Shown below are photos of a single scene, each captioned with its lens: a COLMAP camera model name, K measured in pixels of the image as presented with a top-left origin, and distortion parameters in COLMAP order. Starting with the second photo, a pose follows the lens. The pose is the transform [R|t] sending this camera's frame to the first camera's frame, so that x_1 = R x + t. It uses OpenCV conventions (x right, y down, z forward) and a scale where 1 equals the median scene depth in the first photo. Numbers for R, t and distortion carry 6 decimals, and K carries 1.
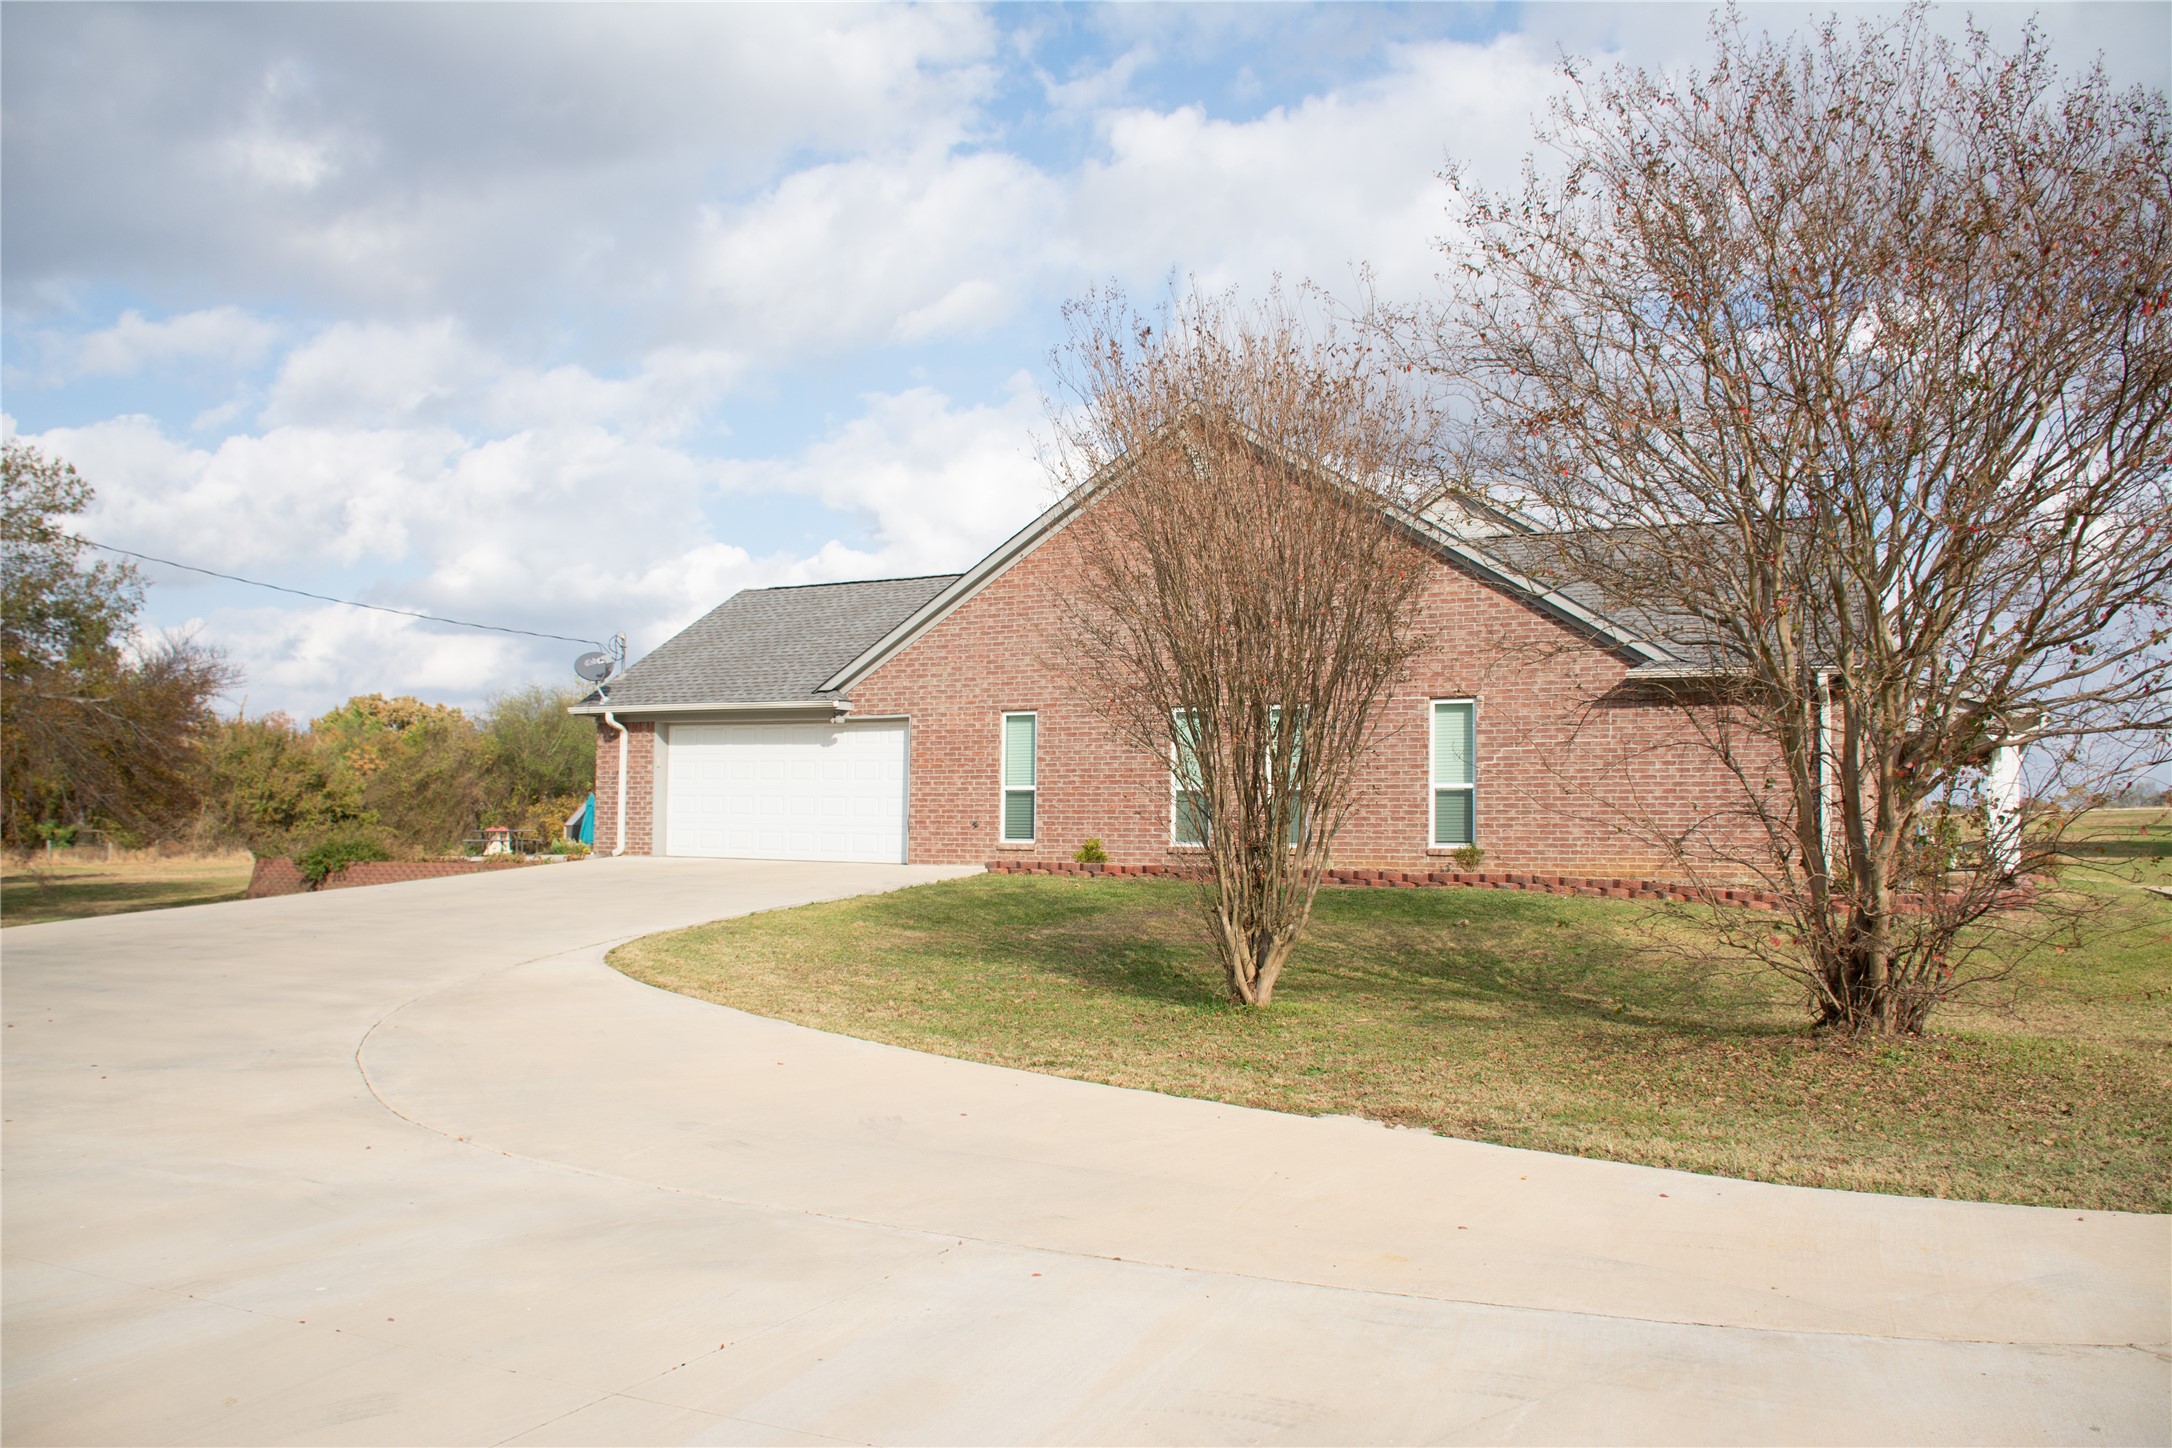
lens RADIAL K [[1687.4, 0, 1093.3], [0, 1687.4, 727.8], [0, 0, 1]] dist [-0.016199, -0.005586]
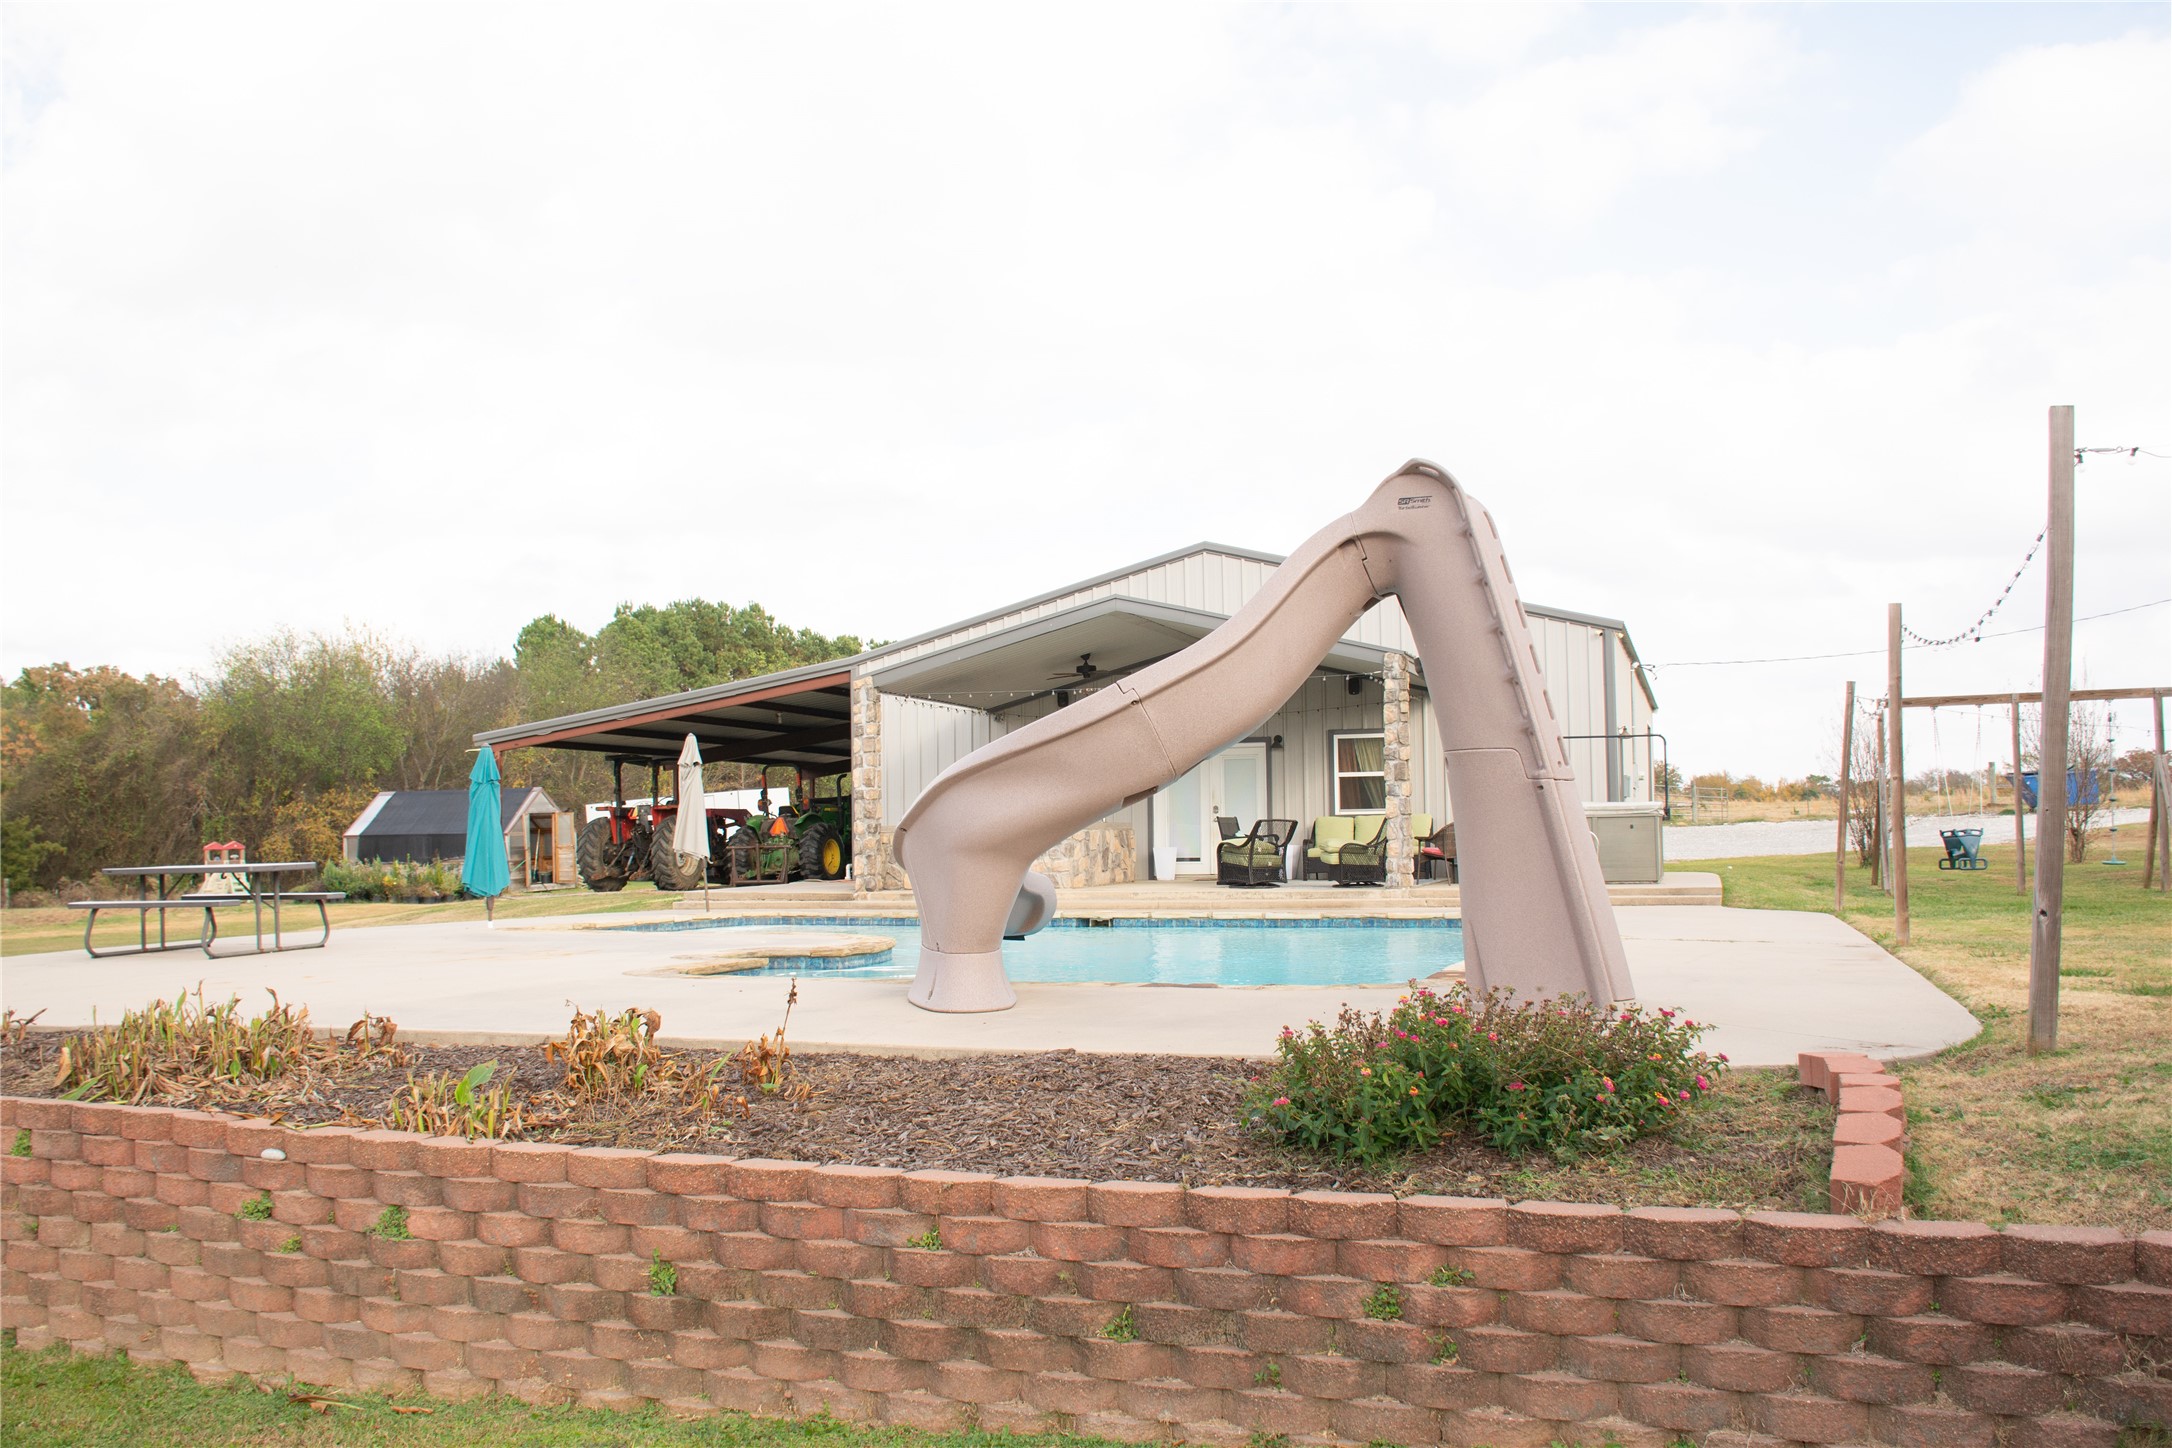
lens RADIAL K [[1687.4, 0, 1077.0], [0, 1687.4, 726.6], [0, 0, 1]] dist [-0.016199, -0.005586]
pose [[0.992341, -0.013899, 0.122741, -0.103688], [0.013242, 0.999893, 0.006173, 0.015044], [-0.122813, -0.004500, 0.992420, 0.304956]]
